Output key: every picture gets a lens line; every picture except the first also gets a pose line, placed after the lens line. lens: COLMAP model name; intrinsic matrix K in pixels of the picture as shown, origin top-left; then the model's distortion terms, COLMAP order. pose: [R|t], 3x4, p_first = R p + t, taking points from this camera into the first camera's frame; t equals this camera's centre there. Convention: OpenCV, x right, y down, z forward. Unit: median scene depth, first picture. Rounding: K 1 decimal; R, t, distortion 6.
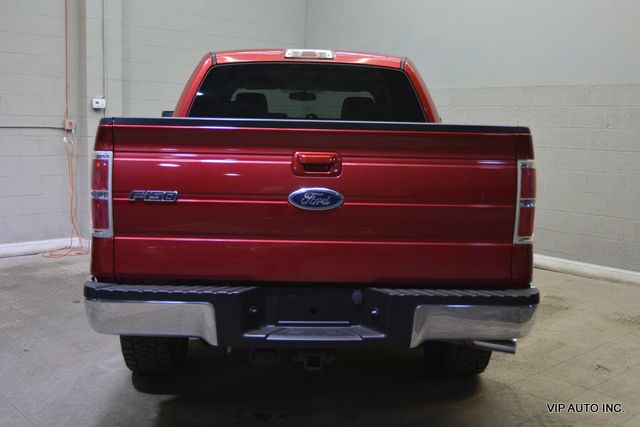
lens RADIAL K [[714.0, 0, 320.0], [0, 714.0, 213.5], [0, 0, 1]] dist [-0.012993, -0.003772]
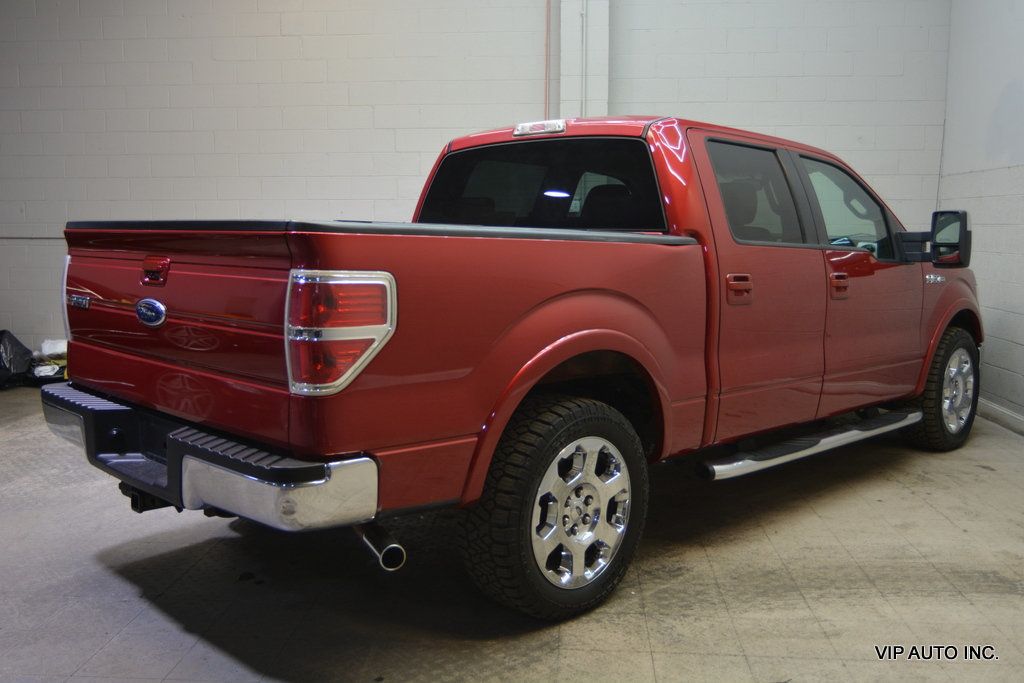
lens RADIAL K [[979.3, 0, 512.0], [0, 979.3, 341.5], [0, 0, 1]] dist [-0.007972, 0.003188]
pose [[0.671288, 0.068867, -0.737990, 0.528596], [-0.084077, 0.996323, 0.016496, -0.019074], [0.736412, 0.050975, 0.674610, 0.251646]]
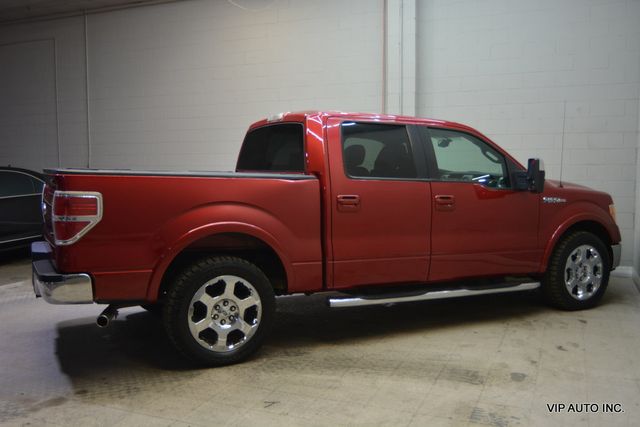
lens RADIAL K [[638.2, 0, 320.0], [0, 638.2, 213.5], [0, 0, 1]] dist [-0.014988, 0.000474]
pose [[0.381961, 0.050114, -0.922819, 0.853980], [-0.106701, 0.994243, 0.009828, -0.047691], [0.917998, 0.094712, 0.385109, 0.472621]]
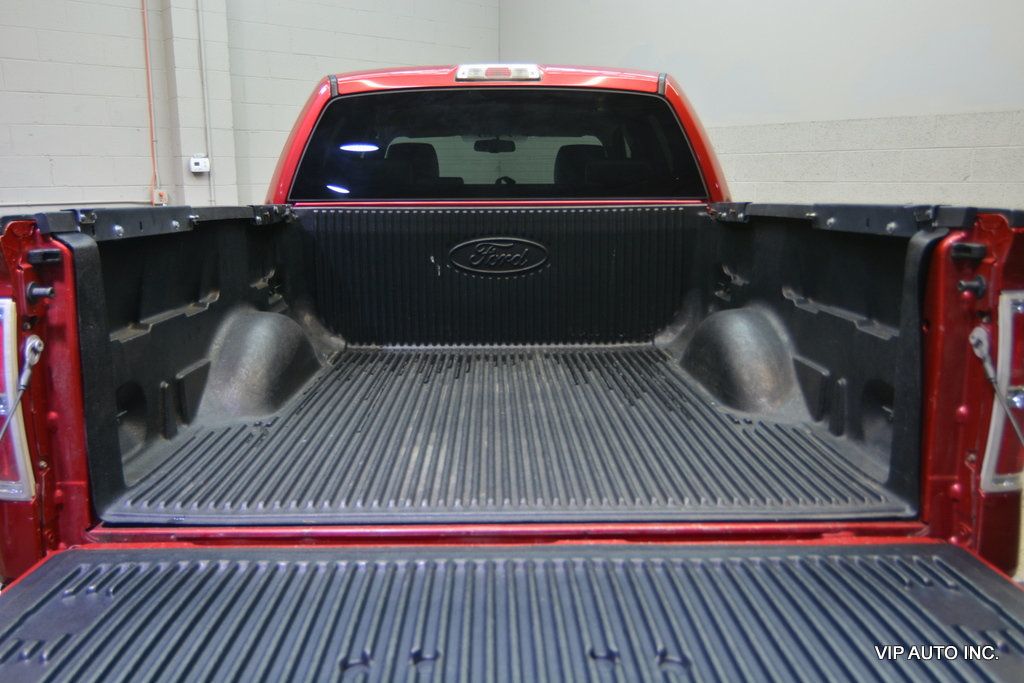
lens RADIAL K [[794.6, 0, 512.0], [0, 794.6, 341.5], [0, 0, 1]] dist [-0.005715, -0.007162]
pose [[0.999453, -0.024643, -0.022035, 0.003445], [0.026358, 0.996344, 0.081260, -0.043773], [0.019952, -0.081796, 0.996449, 0.257359]]
